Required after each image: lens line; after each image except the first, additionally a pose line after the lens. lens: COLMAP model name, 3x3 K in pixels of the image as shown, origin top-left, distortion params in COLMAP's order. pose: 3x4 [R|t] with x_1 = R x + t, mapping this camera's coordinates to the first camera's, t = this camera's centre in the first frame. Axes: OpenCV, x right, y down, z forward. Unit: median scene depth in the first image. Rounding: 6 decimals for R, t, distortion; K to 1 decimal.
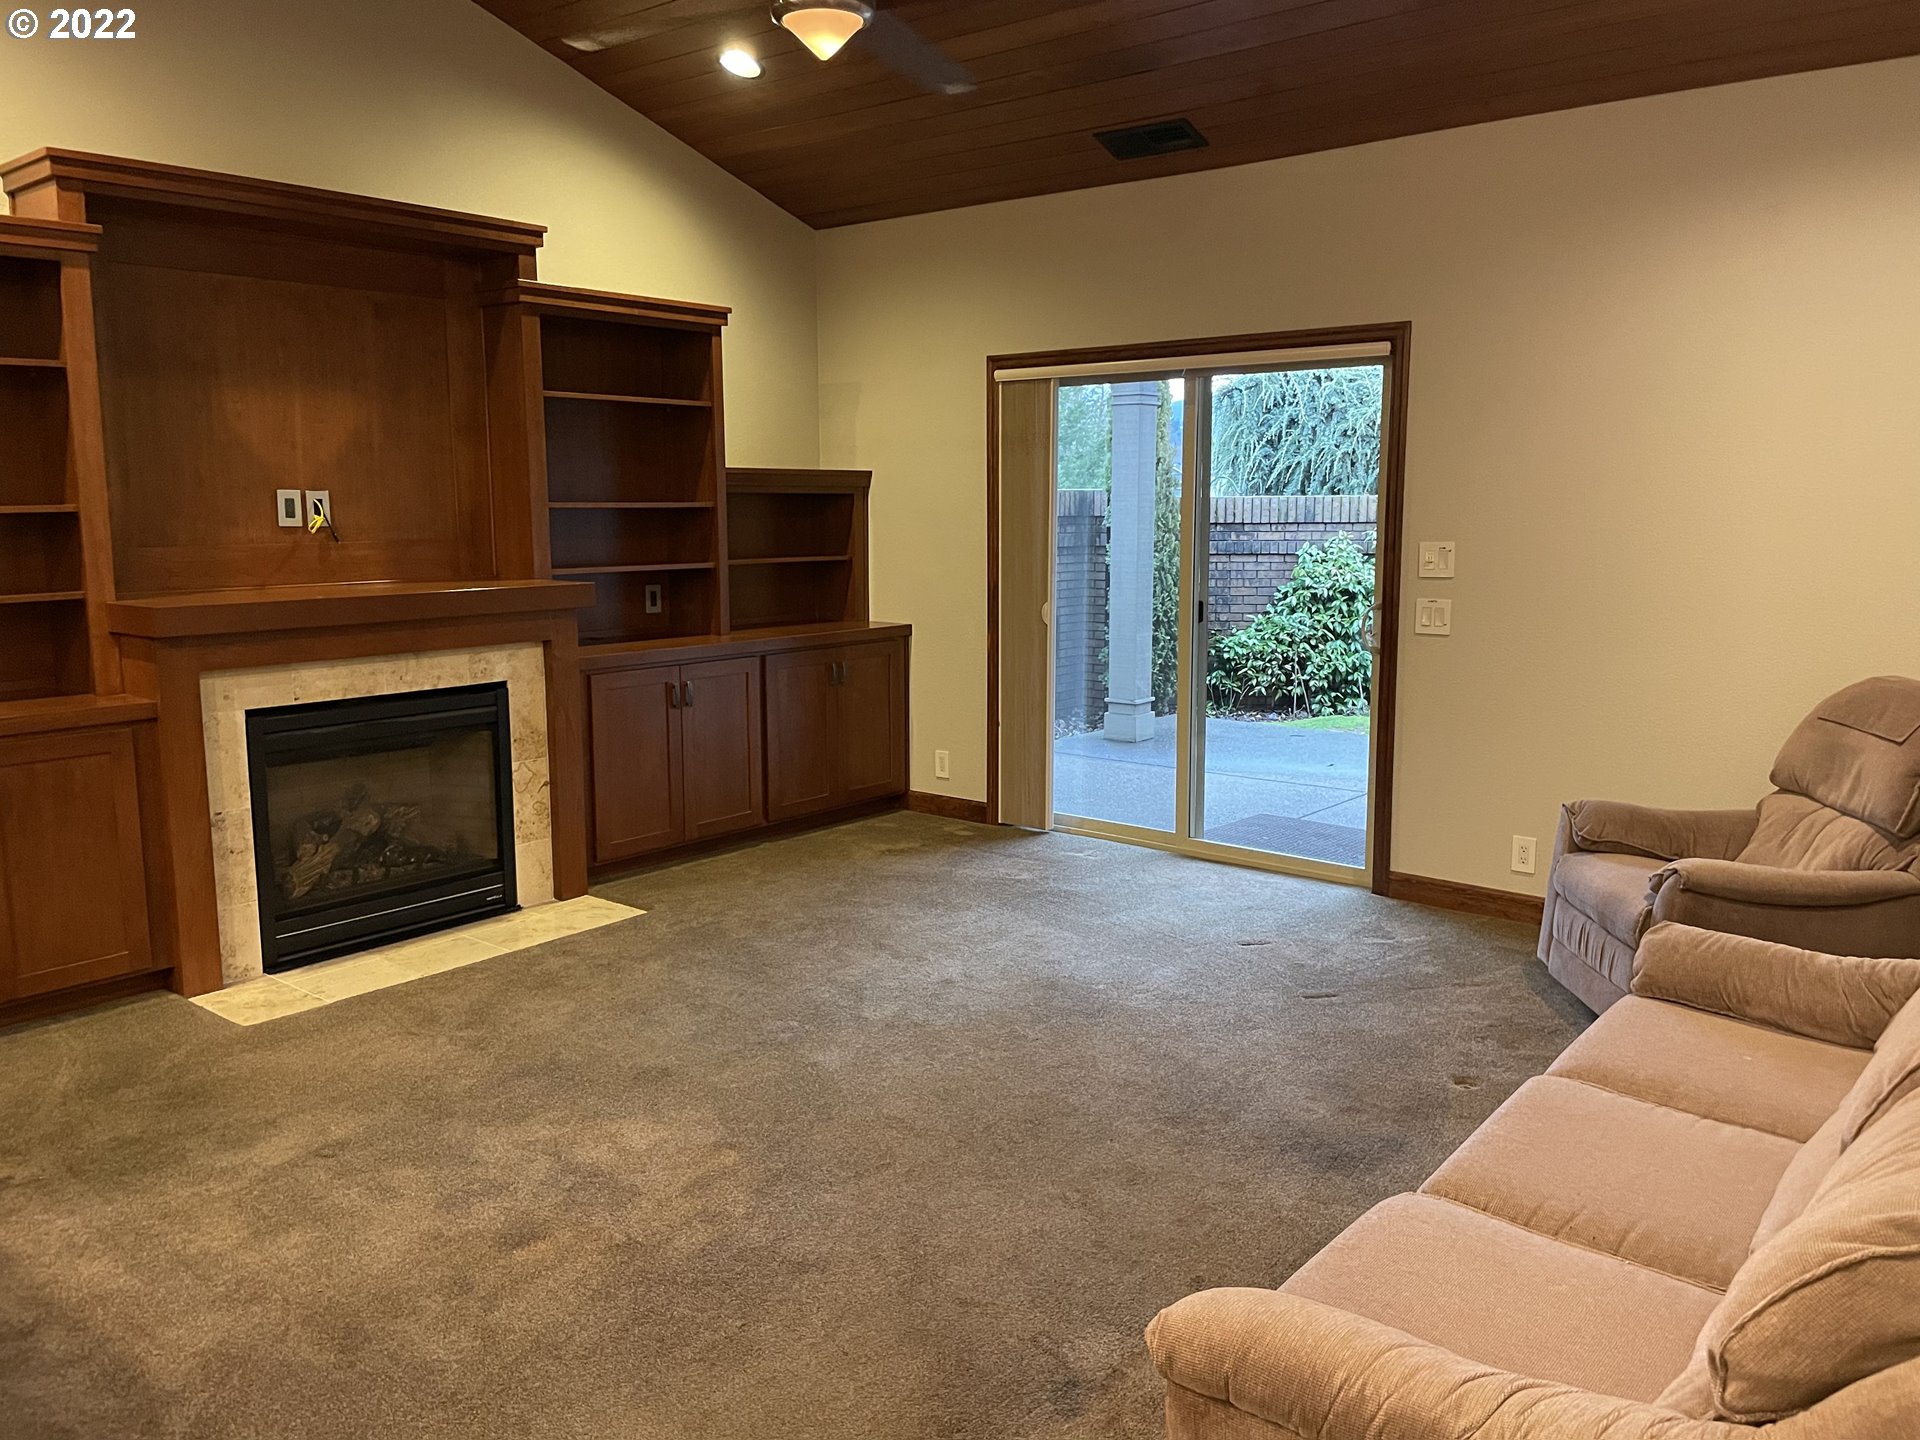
lens RADIAL K [[1520.4, 0, 971.1], [0, 1520.4, 721.3], [0, 0, 1]] dist [0.071938, -0.103350]
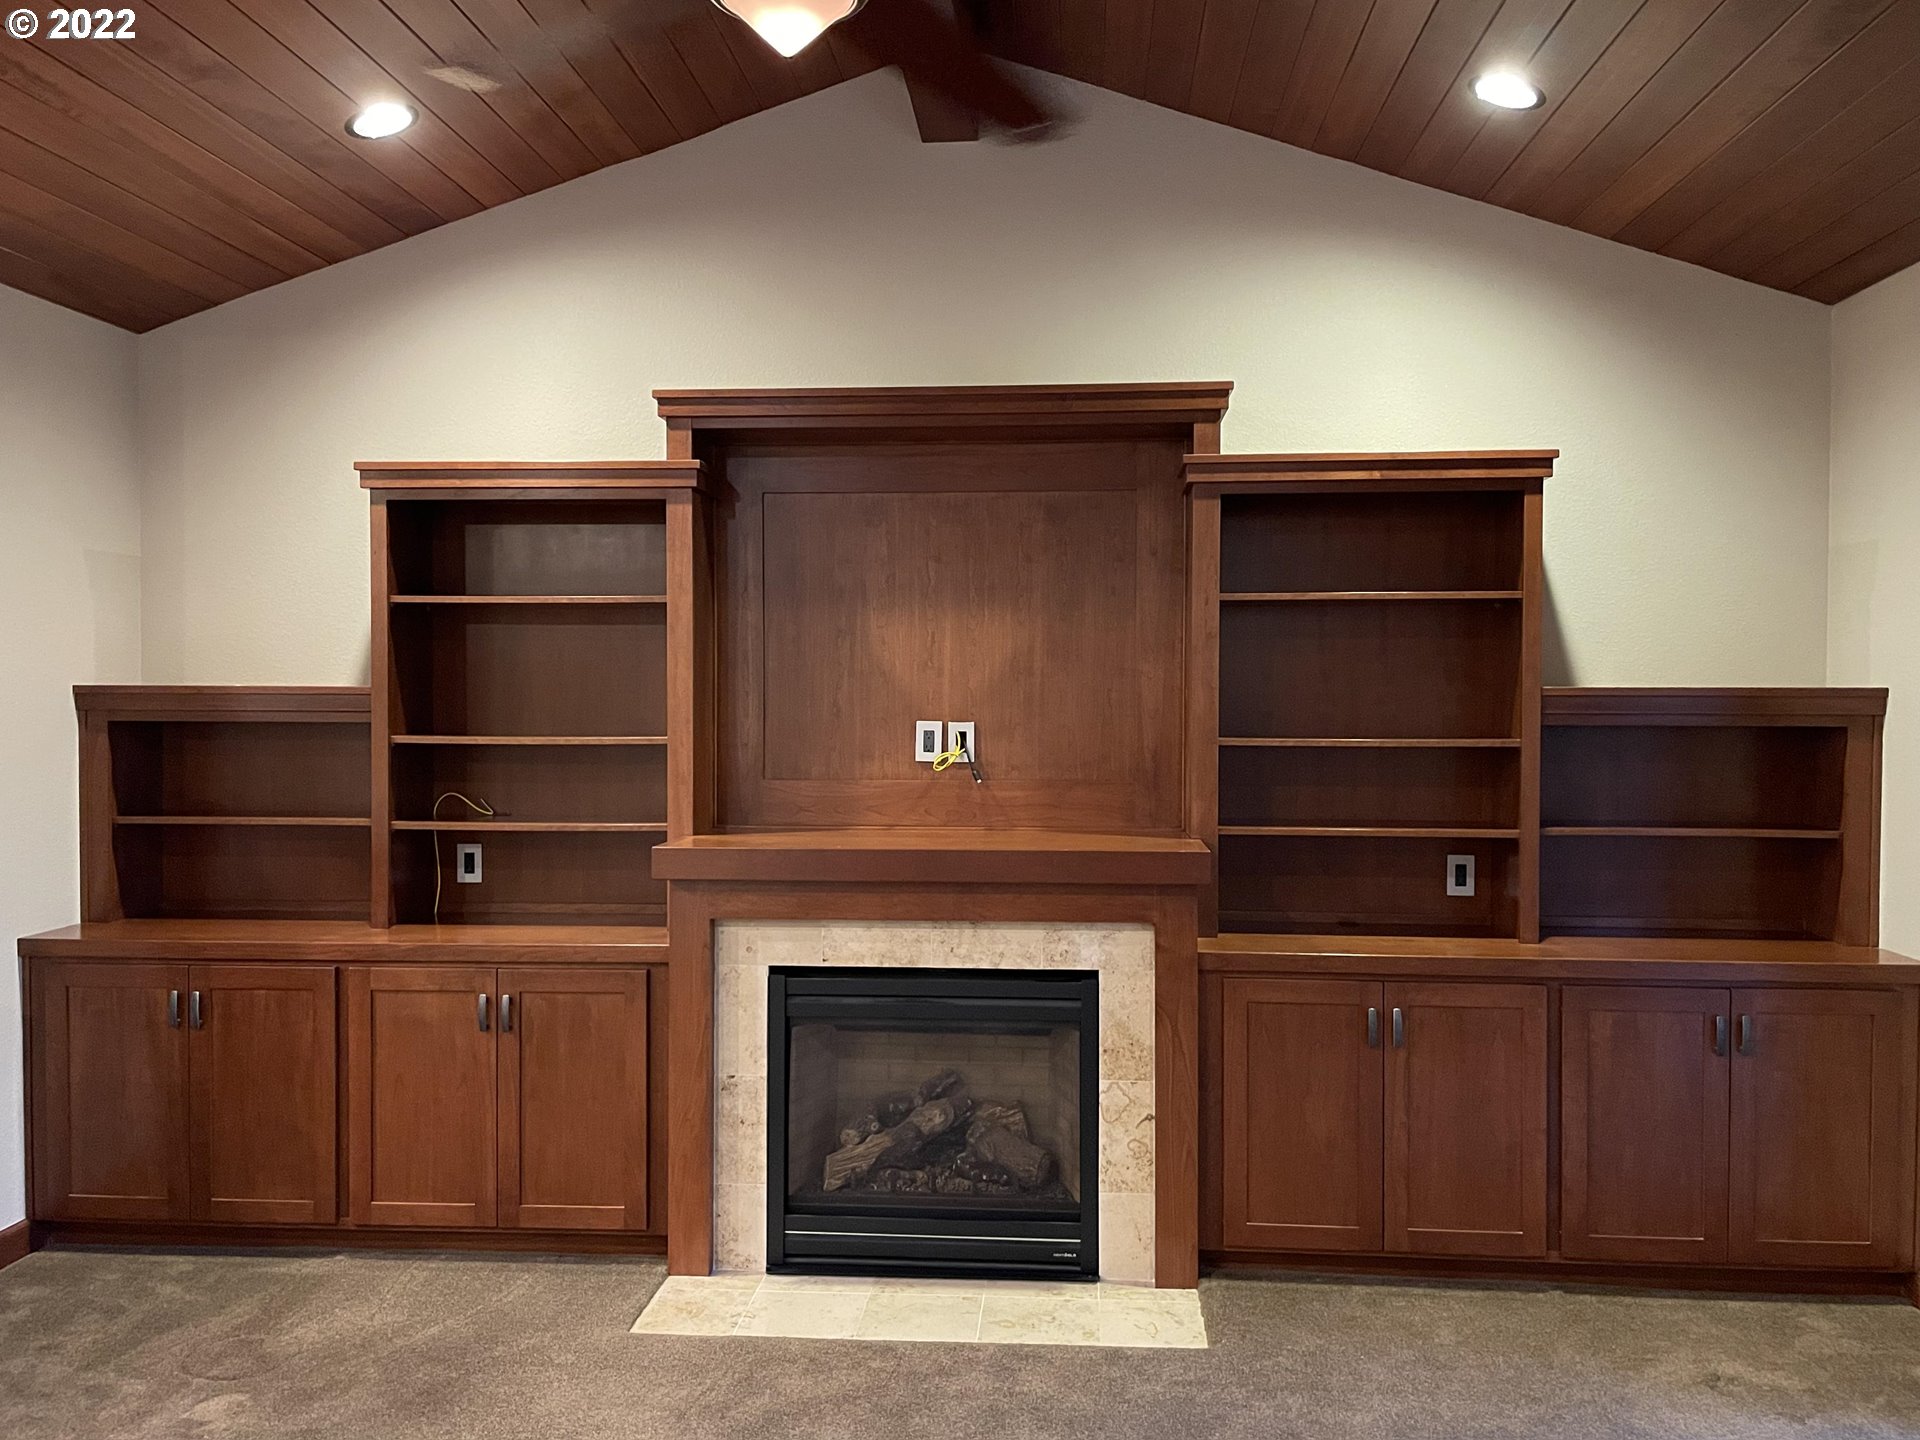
lens RADIAL K [[1520.4, 0, 971.1], [0, 1520.4, 721.3], [0, 0, 1]] dist [0.071938, -0.103350]
pose [[0.557646, 0.013304, -0.829972, 0.291366], [-0.123958, 0.989995, -0.067417, -0.090579], [0.820771, 0.140476, 0.553716, 0.511343]]
